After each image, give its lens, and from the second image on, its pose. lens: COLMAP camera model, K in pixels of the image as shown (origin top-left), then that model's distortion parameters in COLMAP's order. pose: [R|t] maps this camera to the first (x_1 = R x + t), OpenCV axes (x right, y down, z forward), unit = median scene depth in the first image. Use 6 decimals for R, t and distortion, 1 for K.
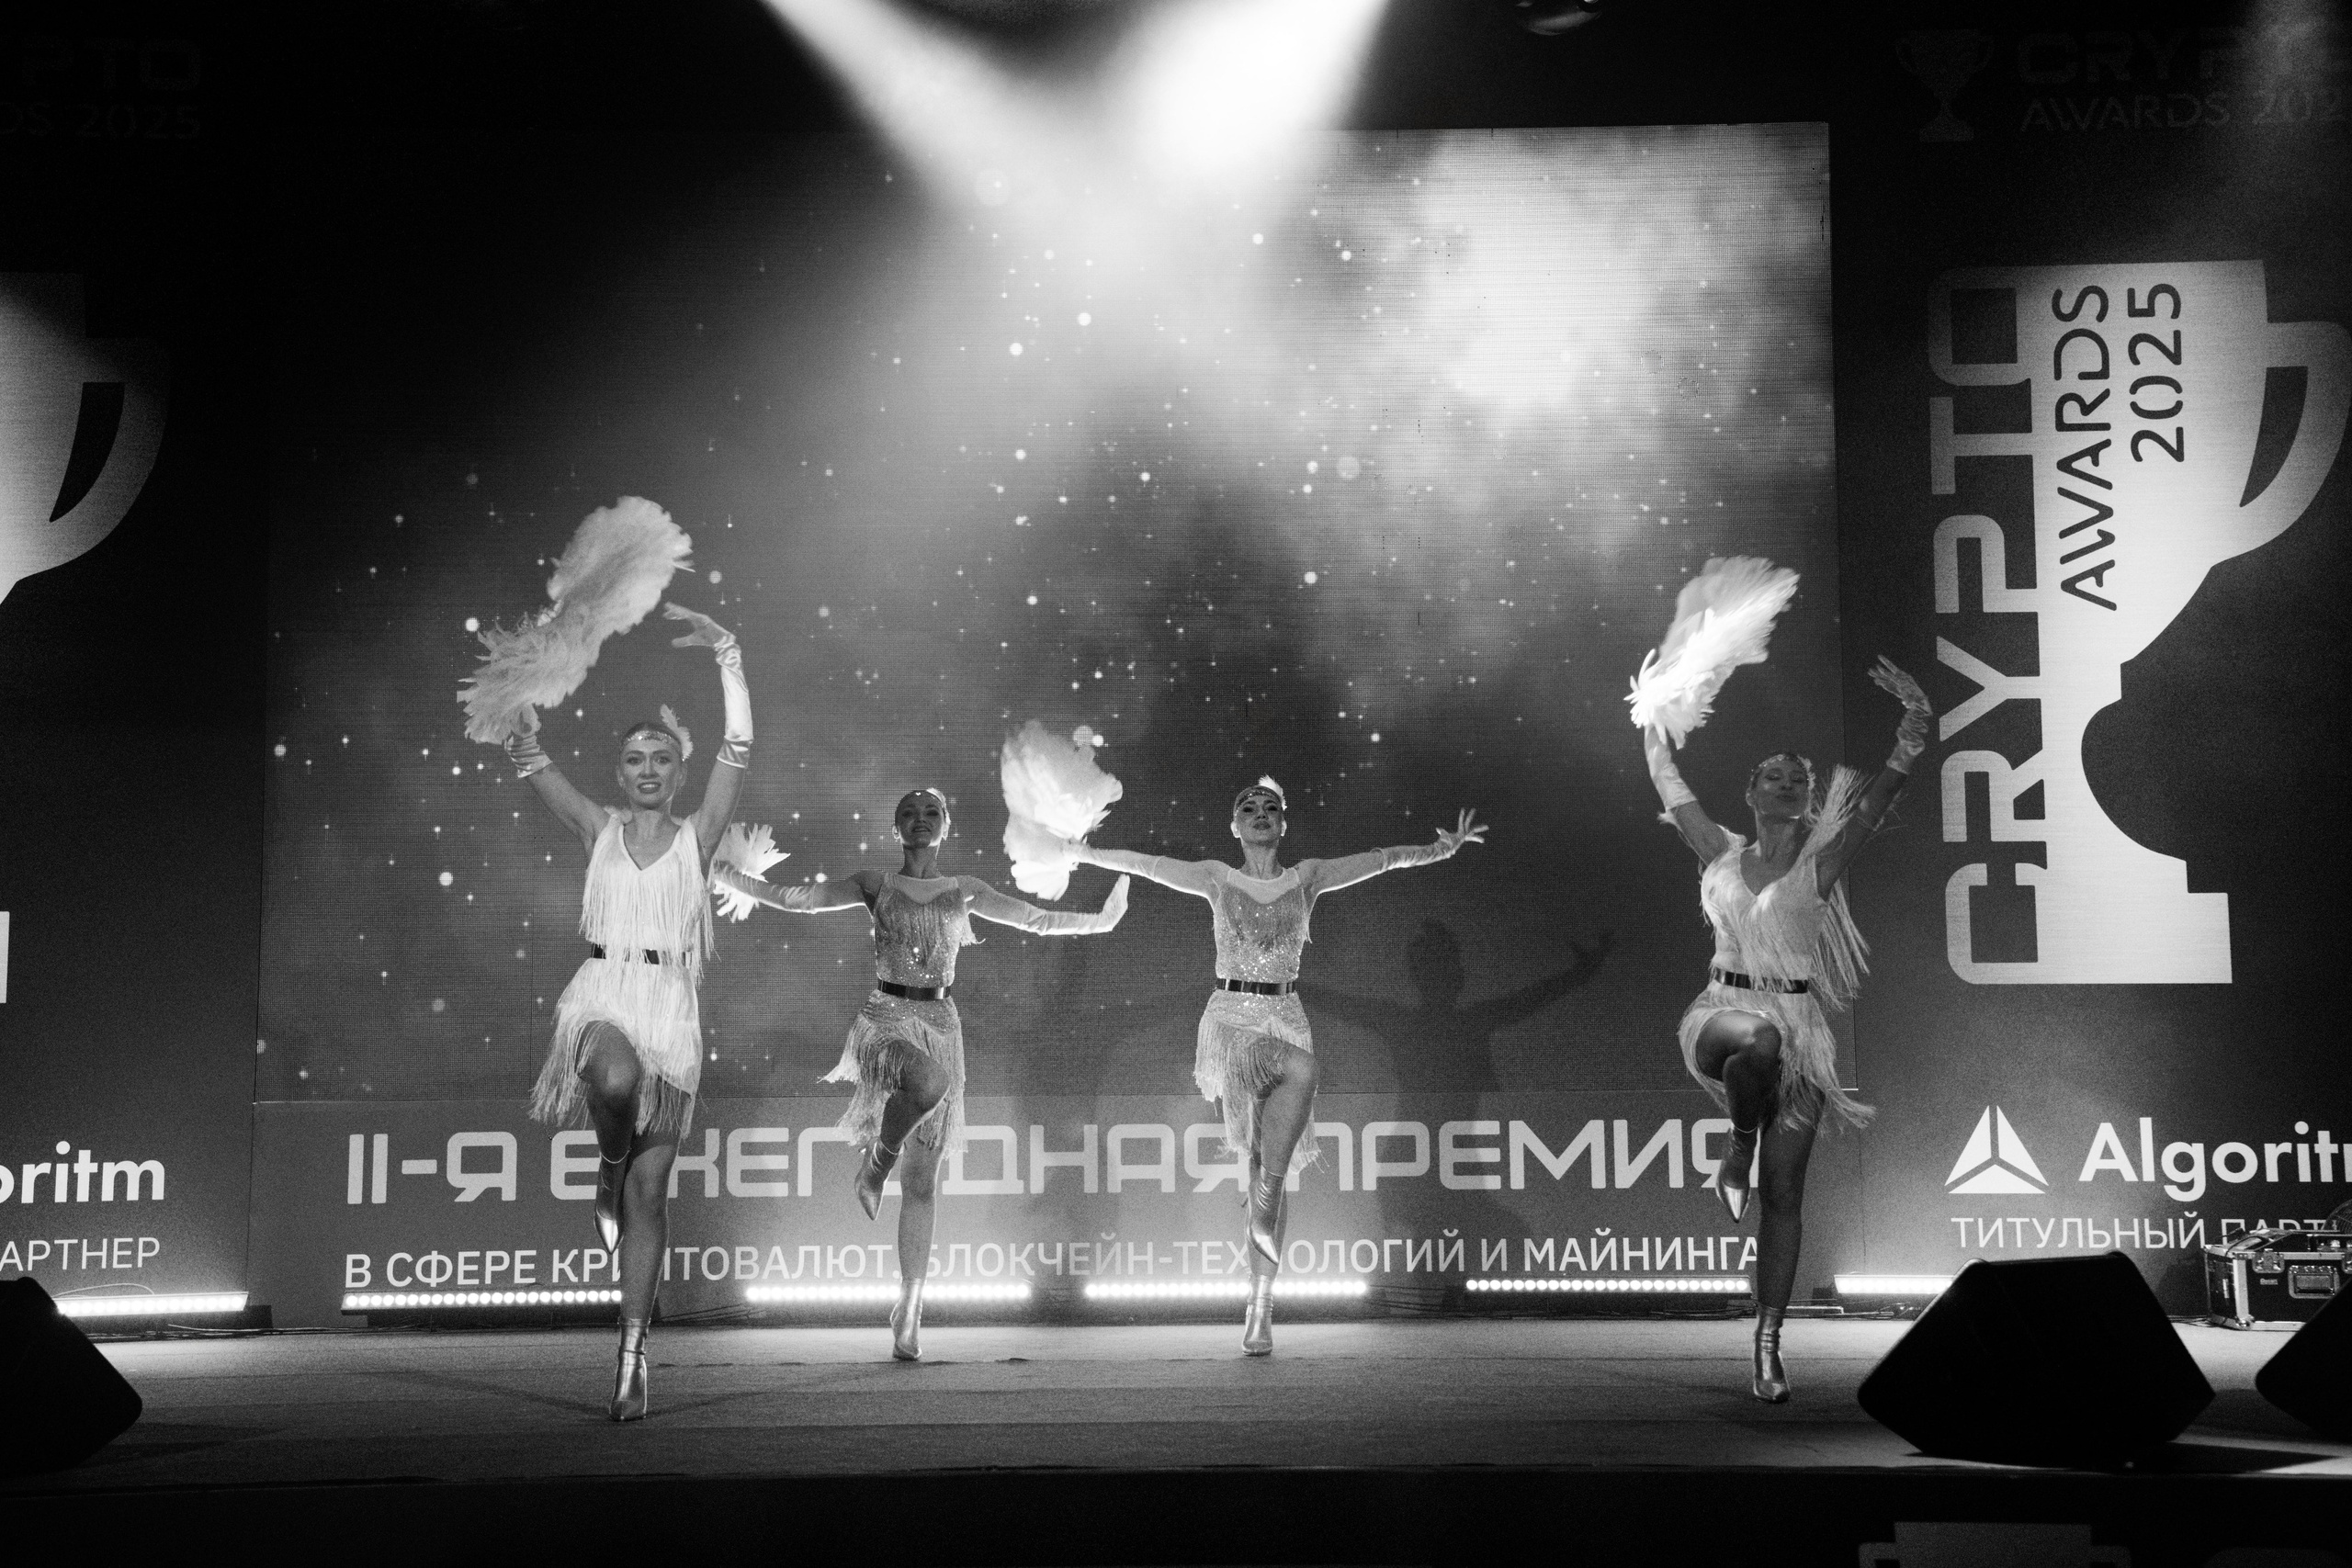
lens RADIAL K [[2585.7, 0, 1161.0], [0, 2585.7, 806.3], [0, 0, 1]] dist [0.127894, 0.000000]
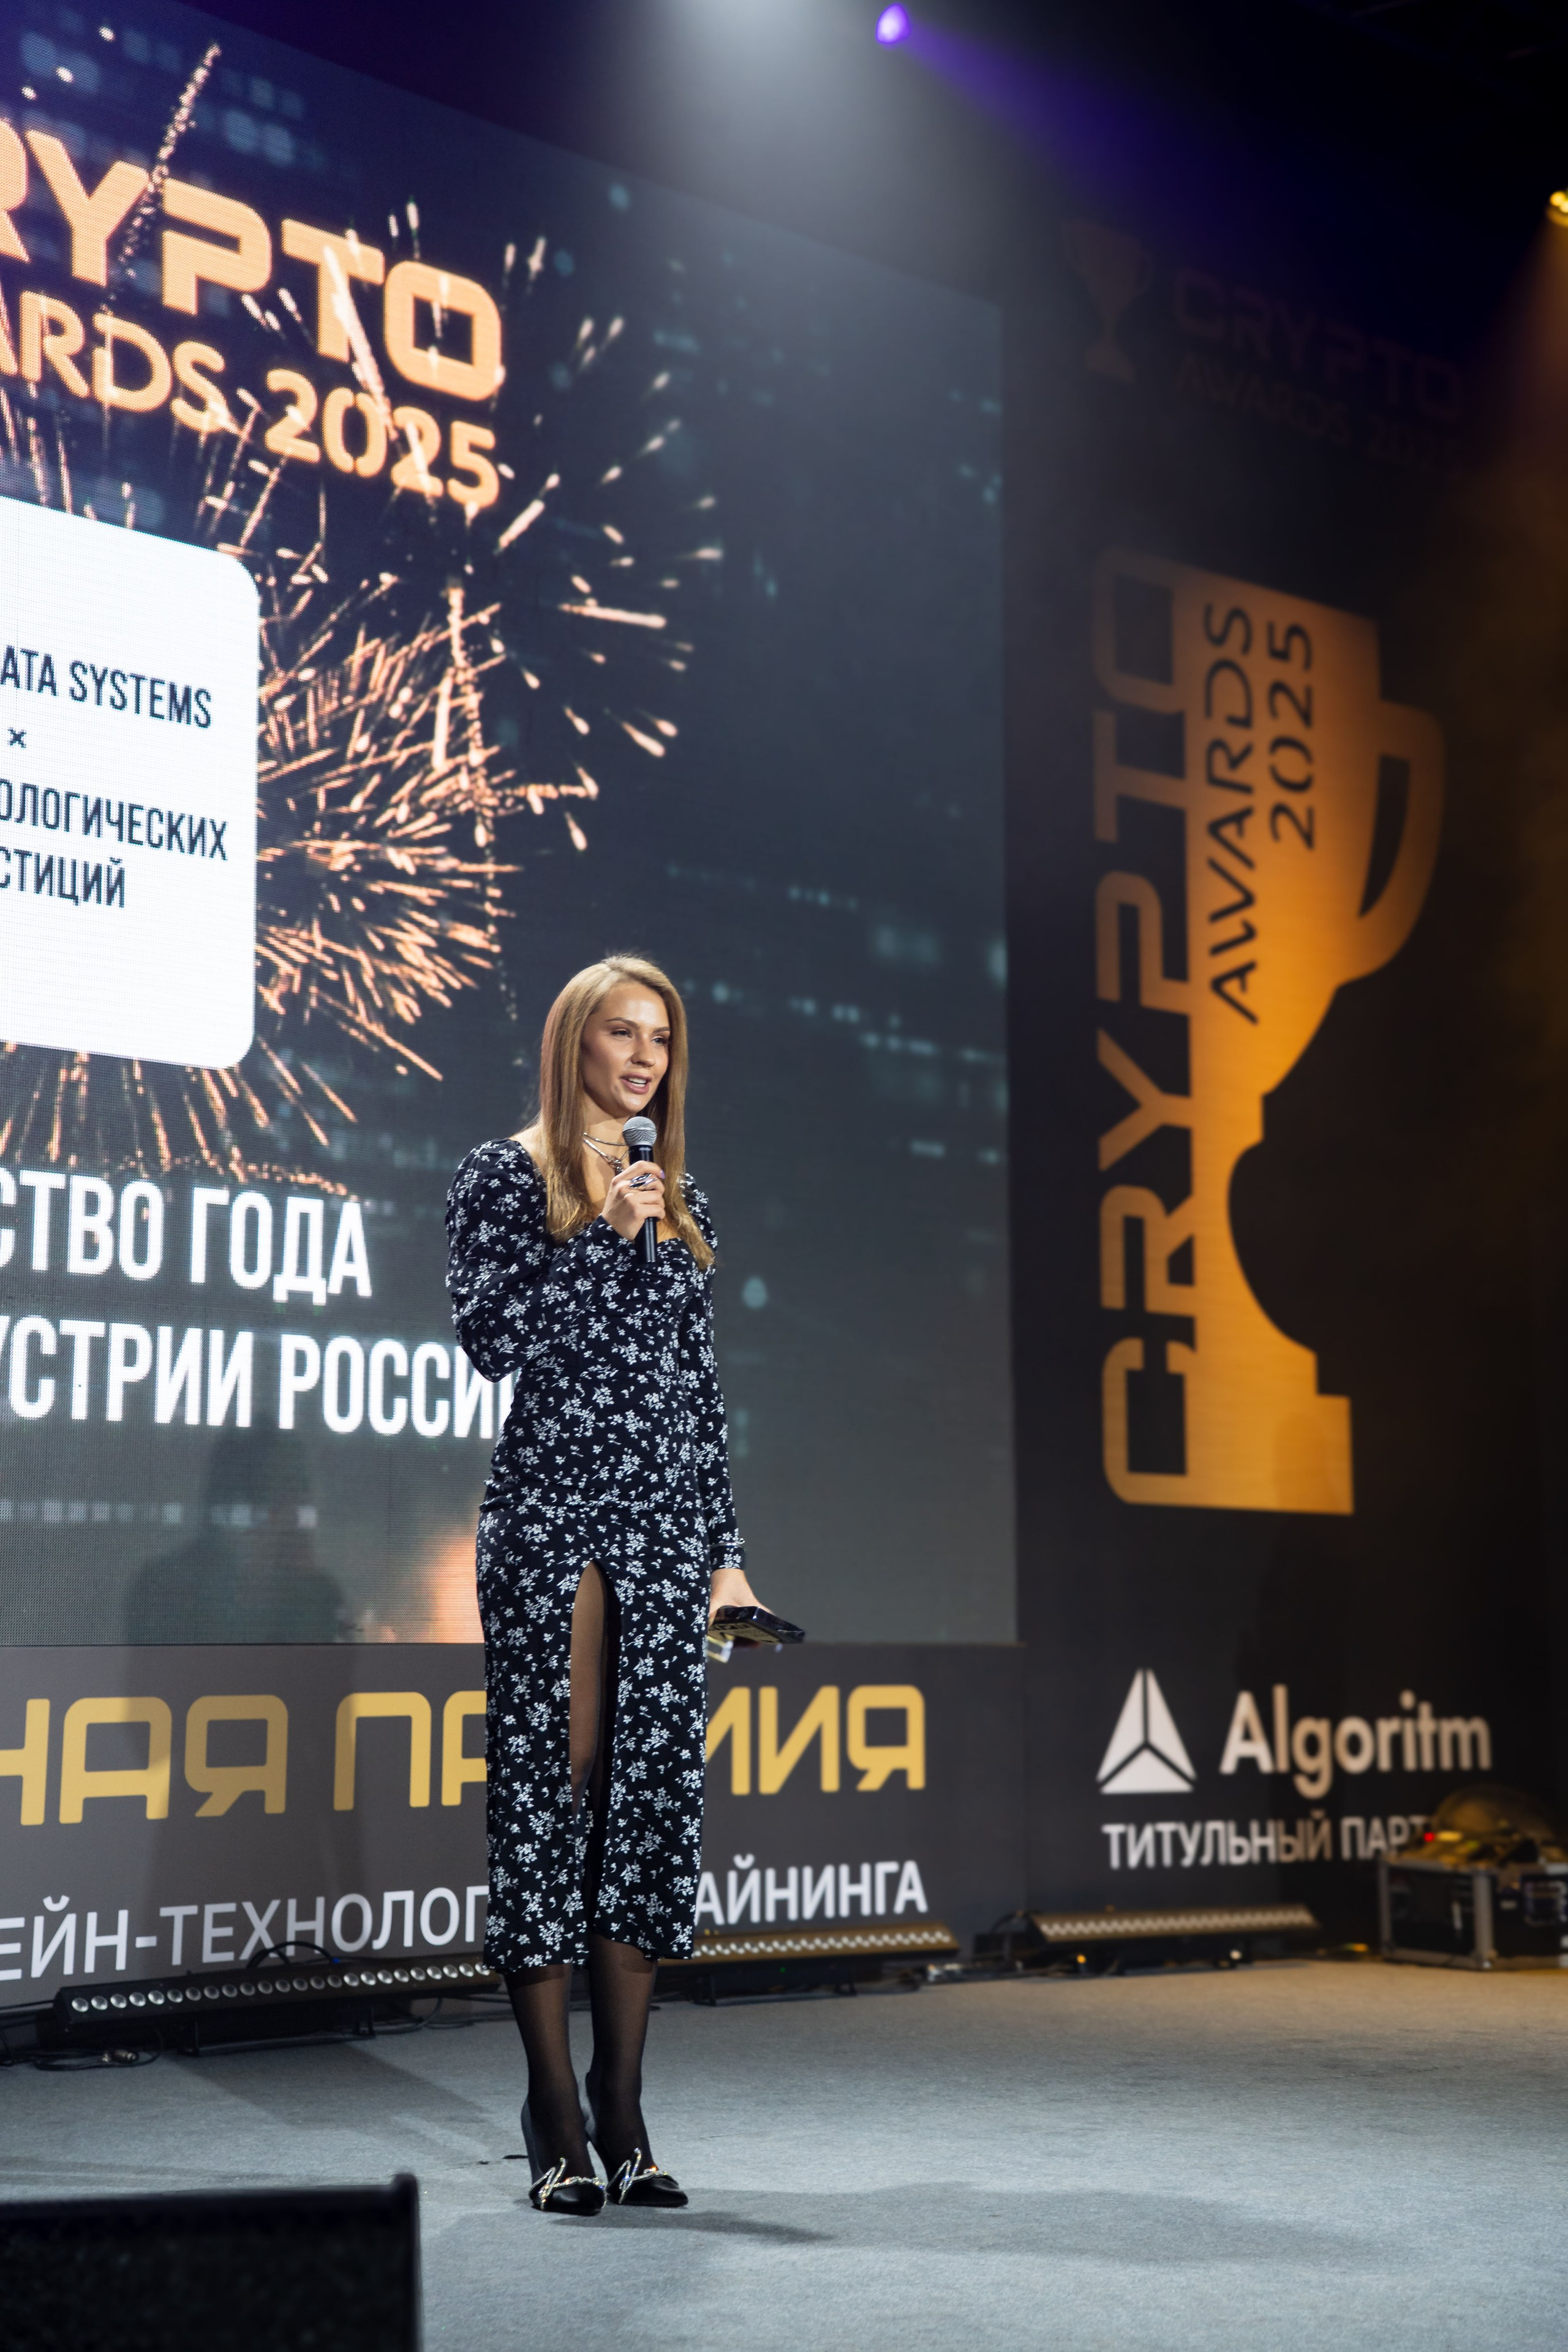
lens RADIAL K [[3347.4, 0, 750.6], [0, 3347.4, 1174.2], [0, 0, 1]] dist [0.274727, 0.000000]
pose [[0.769586, 0.101402, 0.630440, -0.377349], [-0.063833, 0.994582, -0.082050, 0.060684], [-0.635345, 0.022901, 0.771889, 0.334310]]
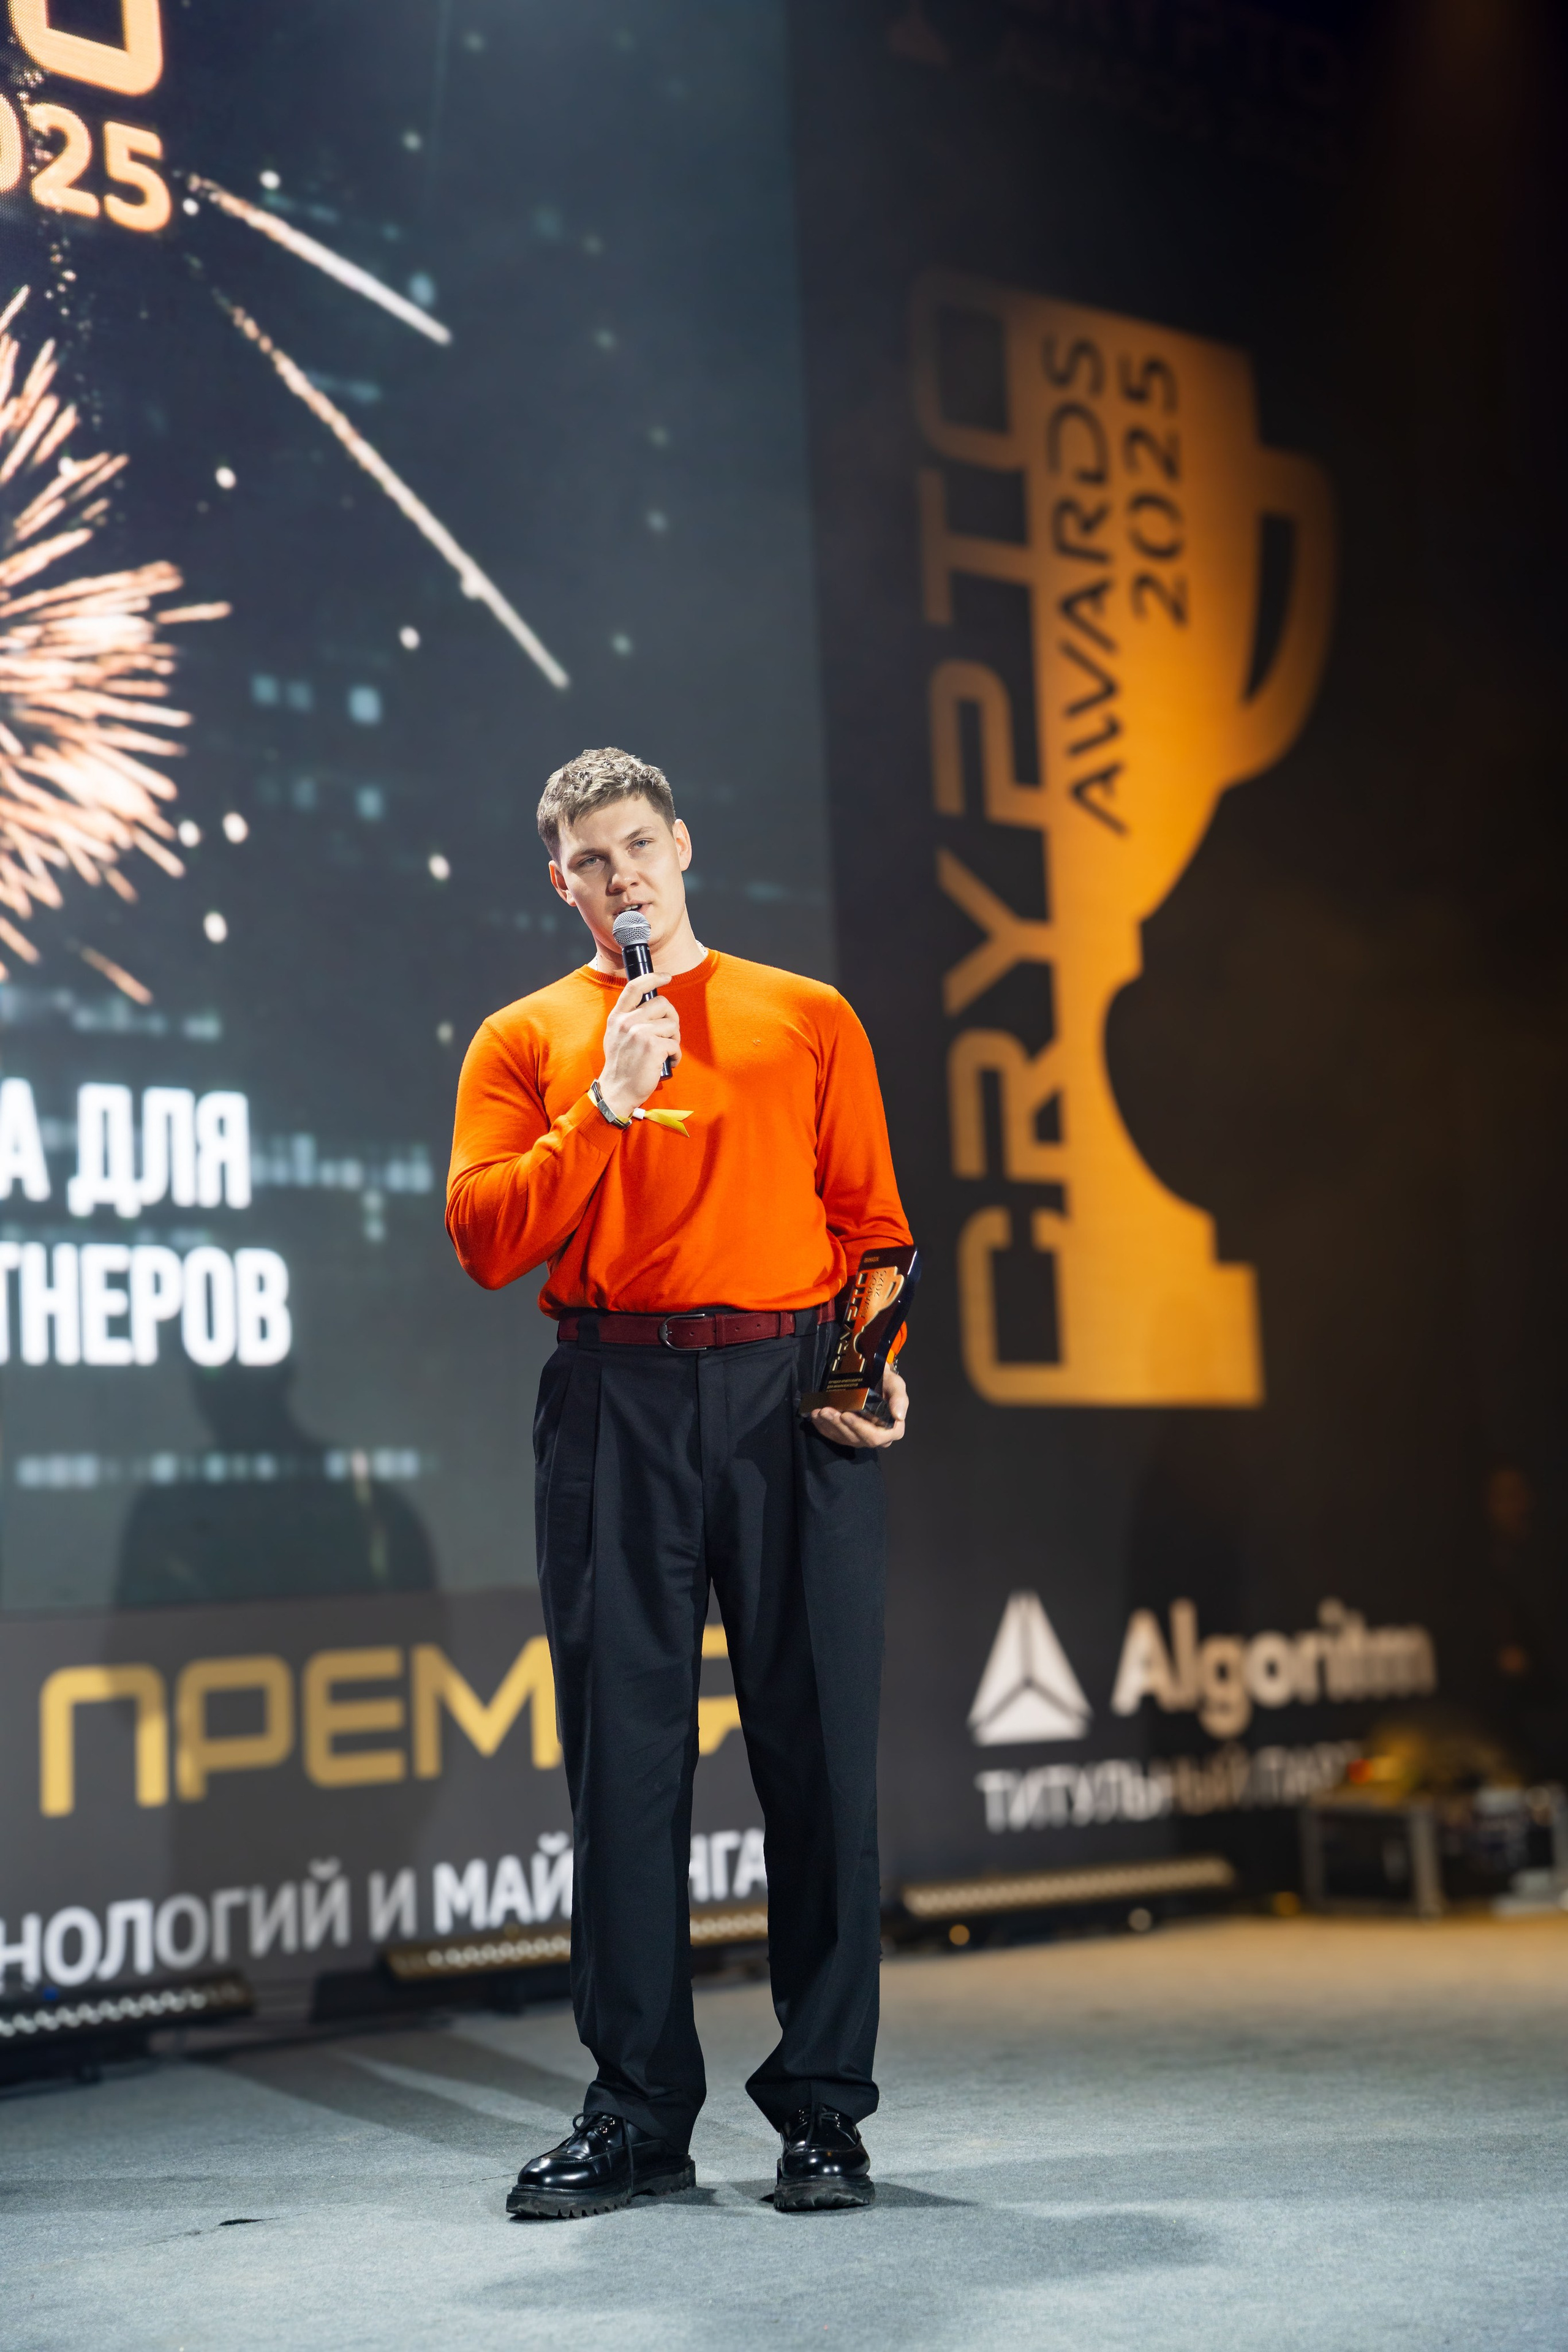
lens RADIAL K [[3747.4, 0, 734.5], [0, 3747.4, 1180.7], [0, 0, 1]] dist [0.359905, 0.000000]
pose [[0.755391, 0.047358, 0.653560, -0.329454], [-0.014762, 0.998362, -0.055281, 0.065900], [-0.655108, 0.032111, 0.754853, 0.357720]]
